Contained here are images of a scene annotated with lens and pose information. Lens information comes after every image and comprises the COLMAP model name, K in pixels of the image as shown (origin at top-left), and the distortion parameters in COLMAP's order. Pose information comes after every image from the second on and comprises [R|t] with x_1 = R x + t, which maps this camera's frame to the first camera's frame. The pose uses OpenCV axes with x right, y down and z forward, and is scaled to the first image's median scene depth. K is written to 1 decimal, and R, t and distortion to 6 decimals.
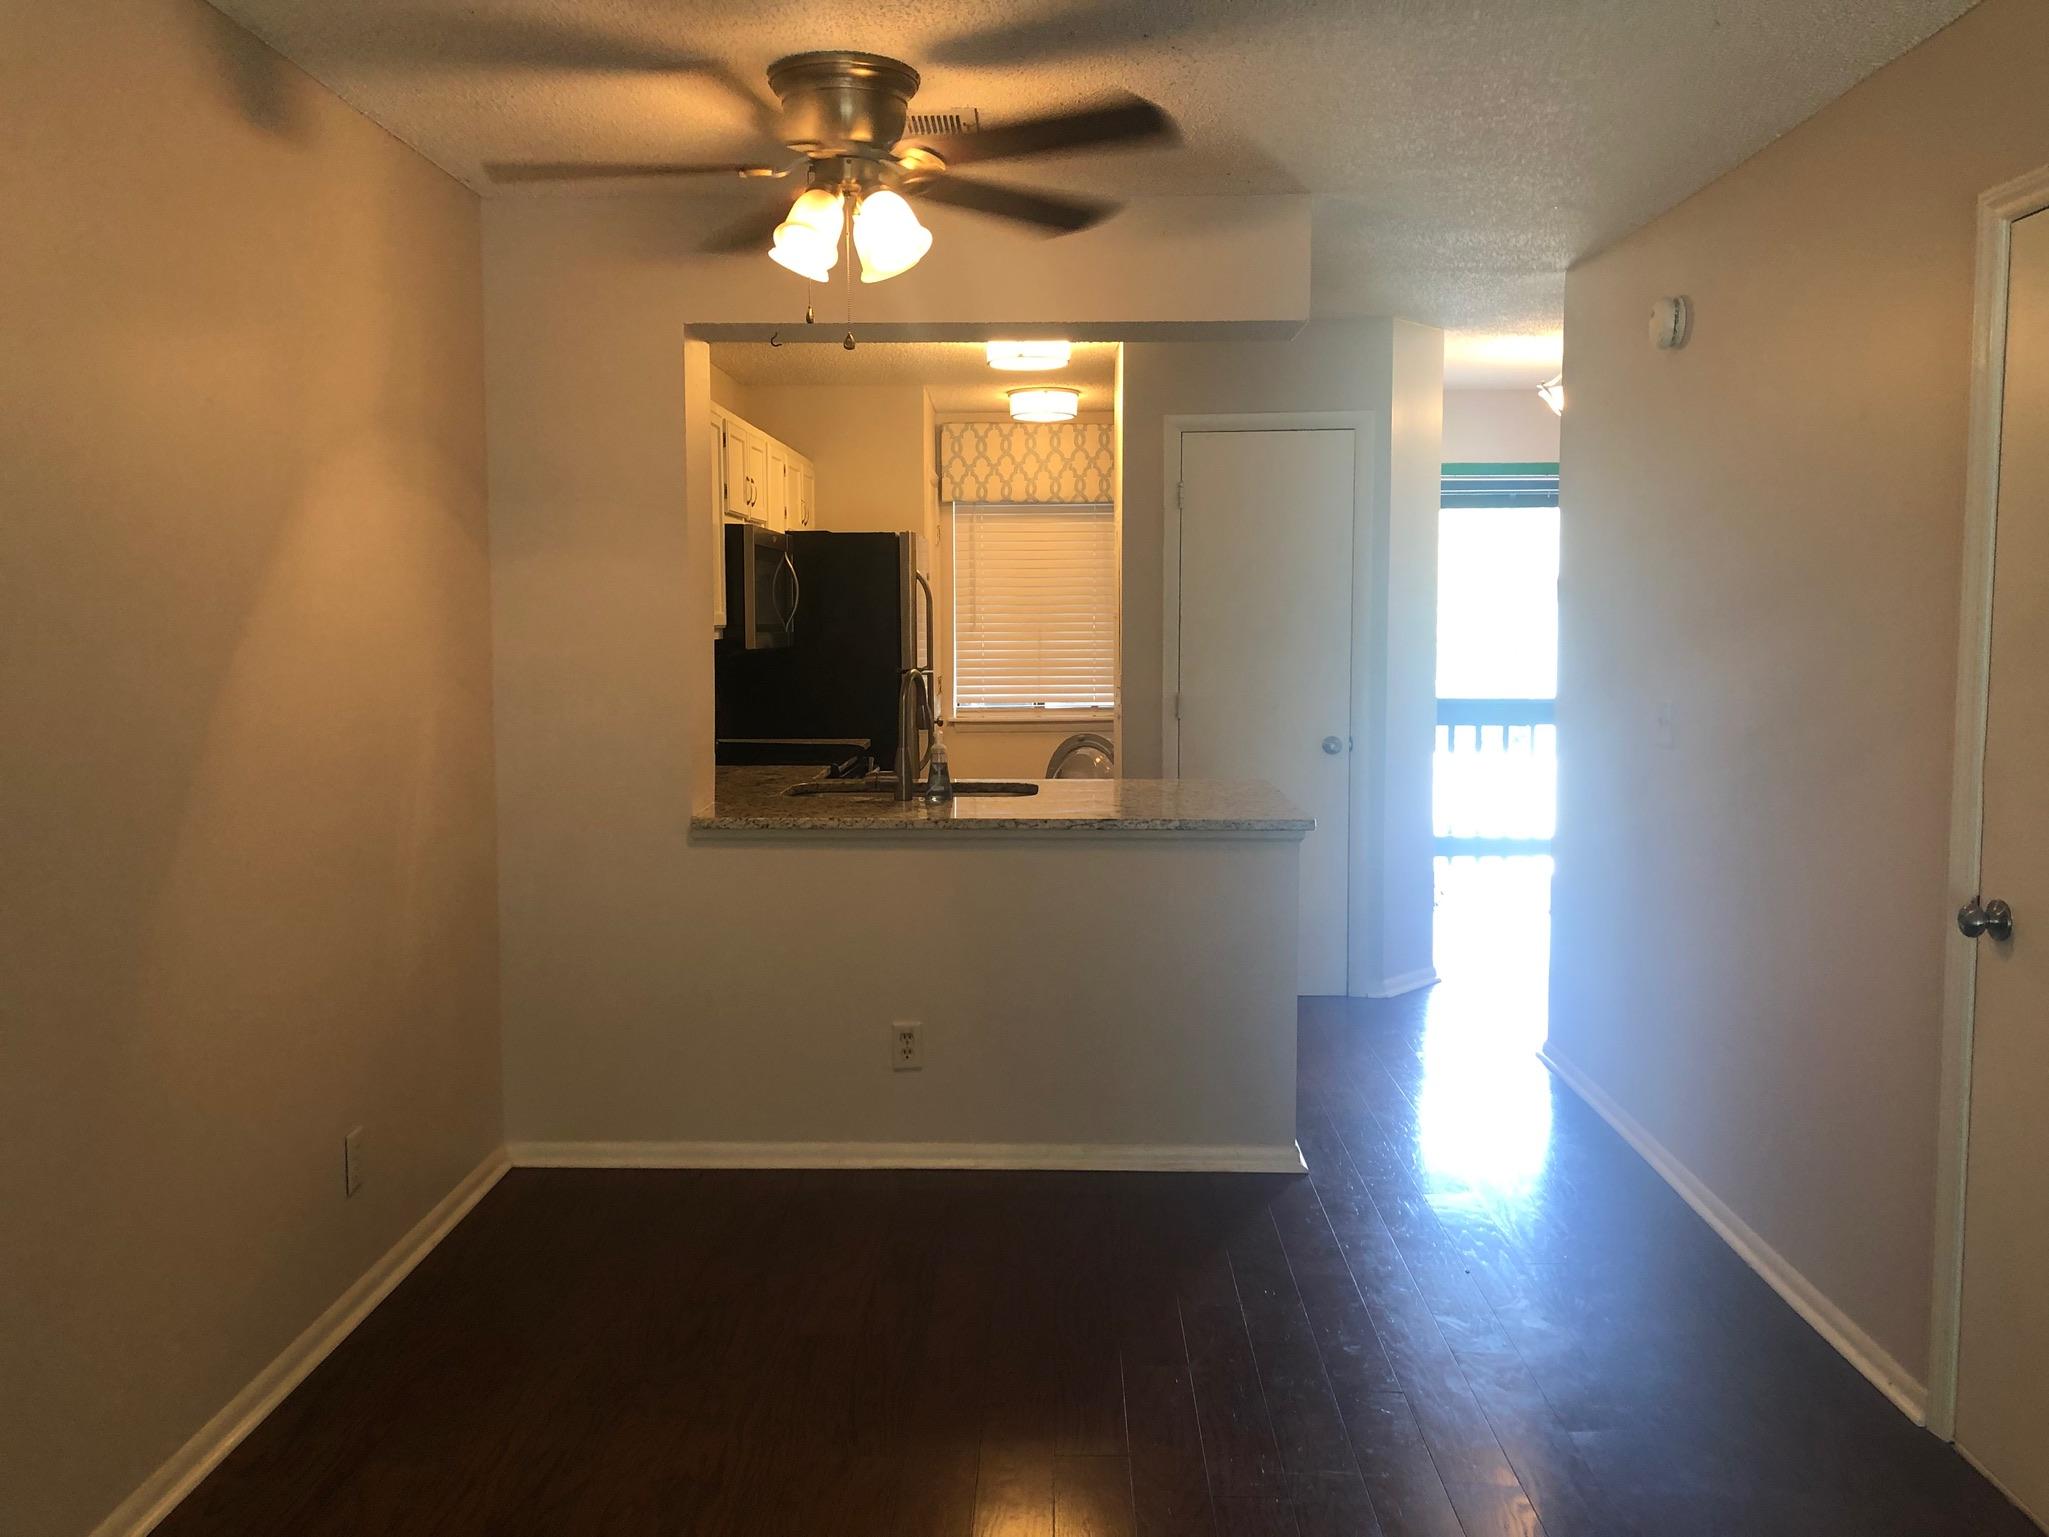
lens RADIAL K [[1678.4, 0, 1024.7], [0, 1678.4, 775.5], [0, 0, 1]] dist [0.038290, -0.048053]
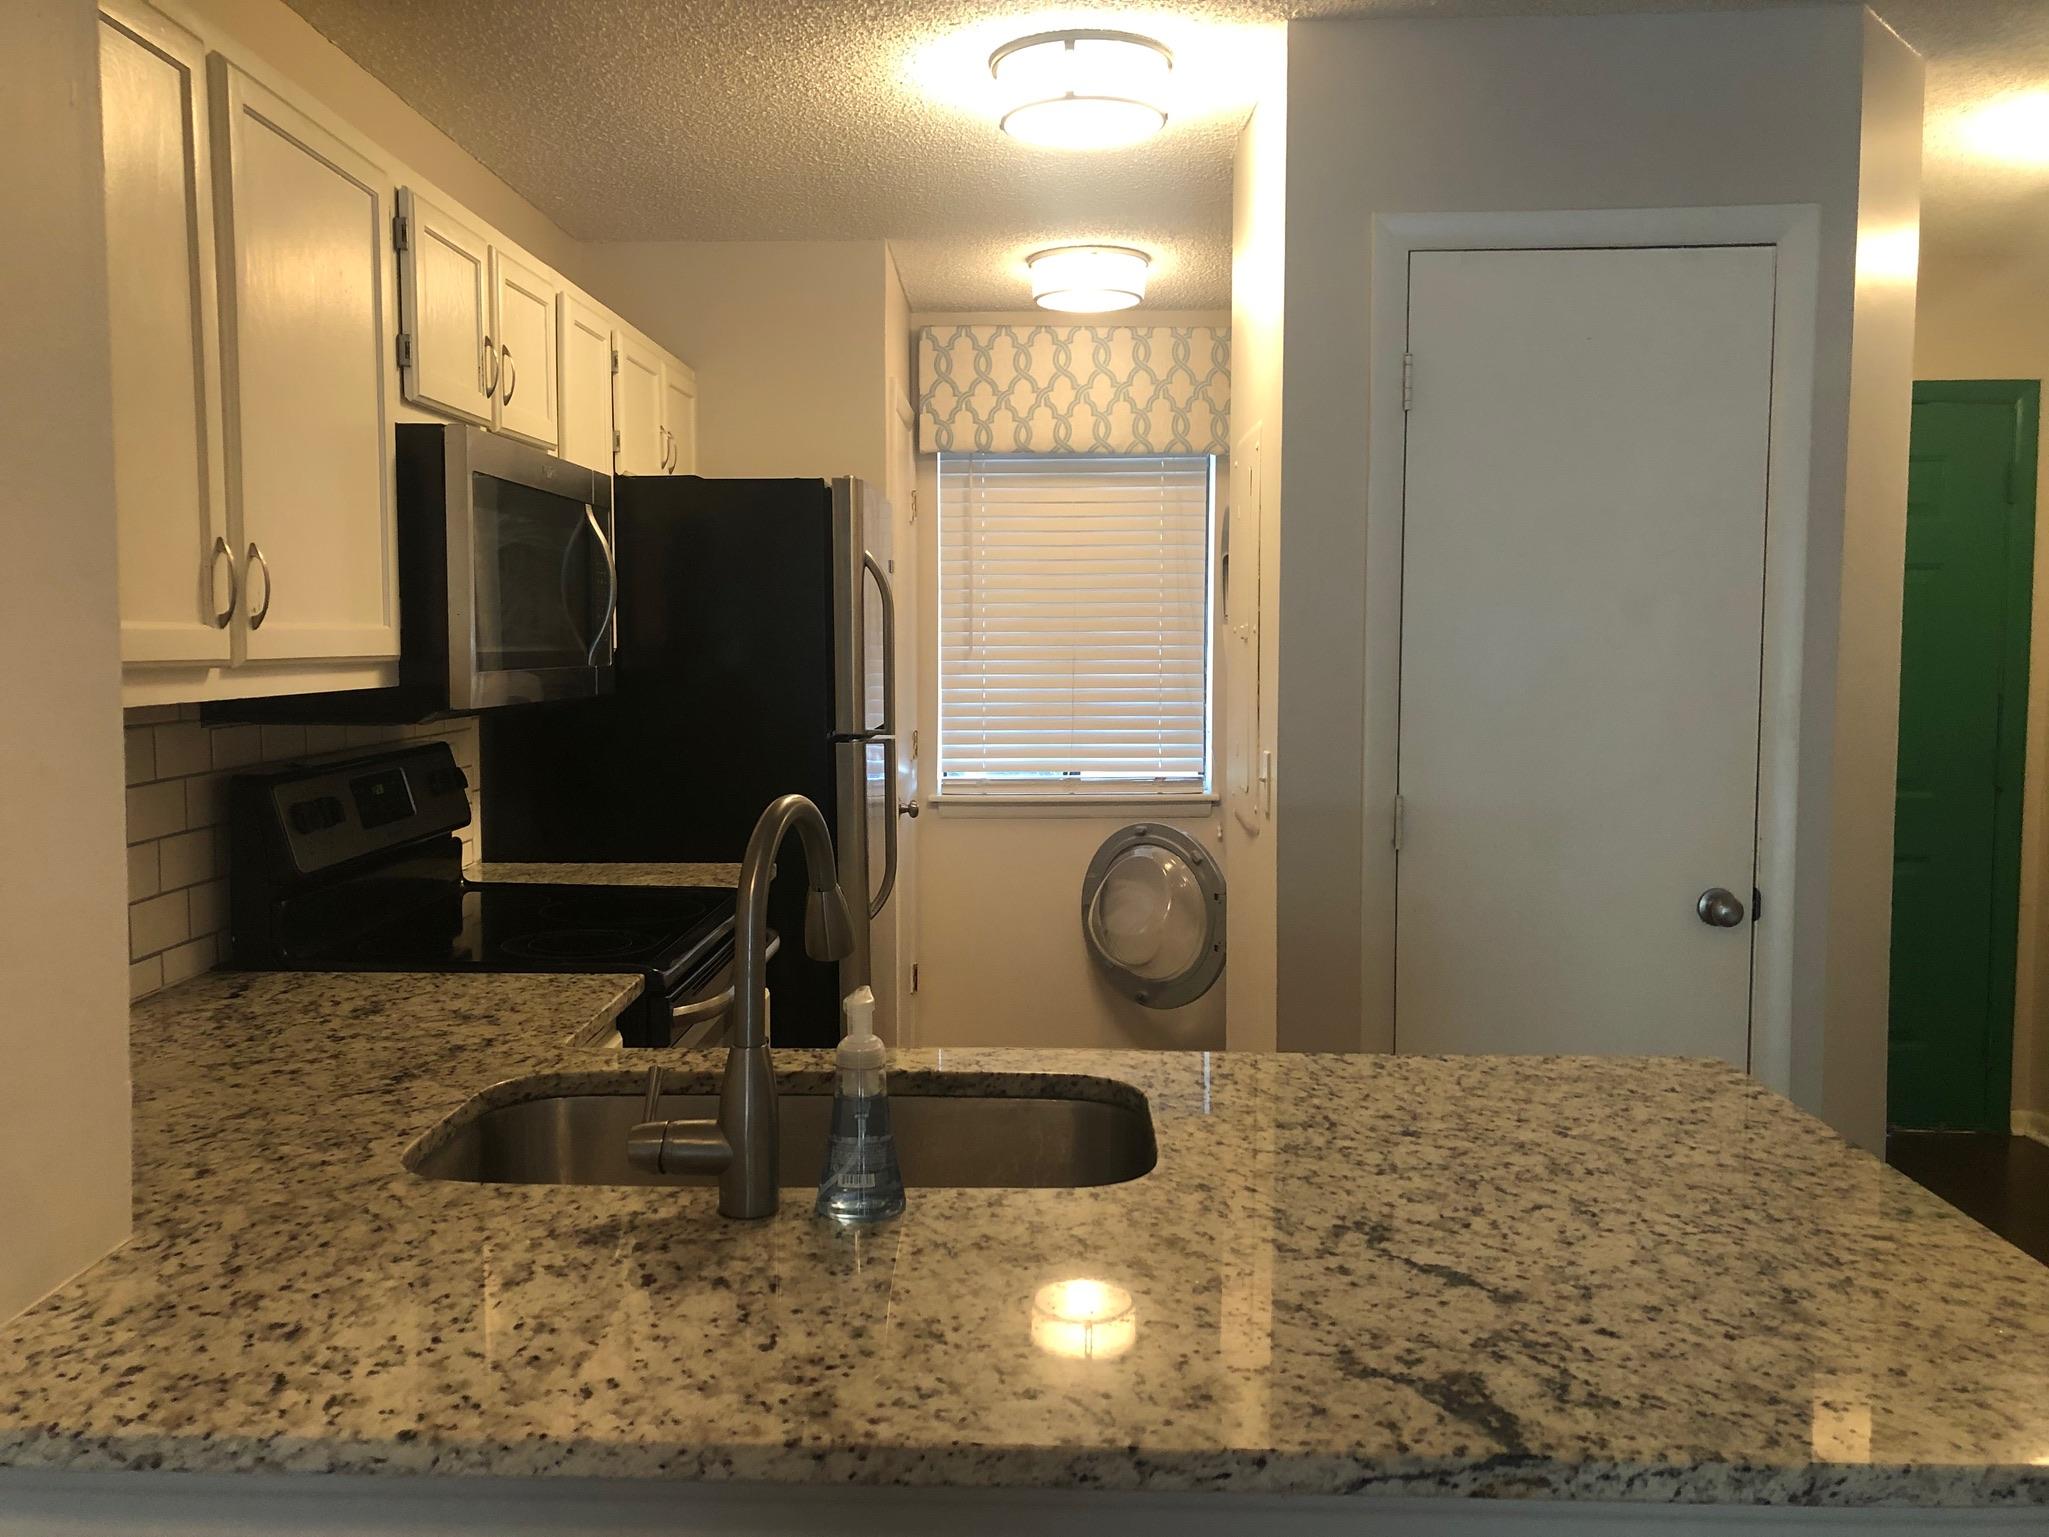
lens RADIAL K [[1678.4, 0, 994.6], [0, 1678.4, 801.8], [0, 0, 1]] dist [0.038290, -0.048053]
pose [[0.999886, 0.004029, -0.014563, -0.016704], [-0.003977, 0.999986, 0.003574, -0.050611], [0.014577, -0.003516, 0.999888, 0.537111]]
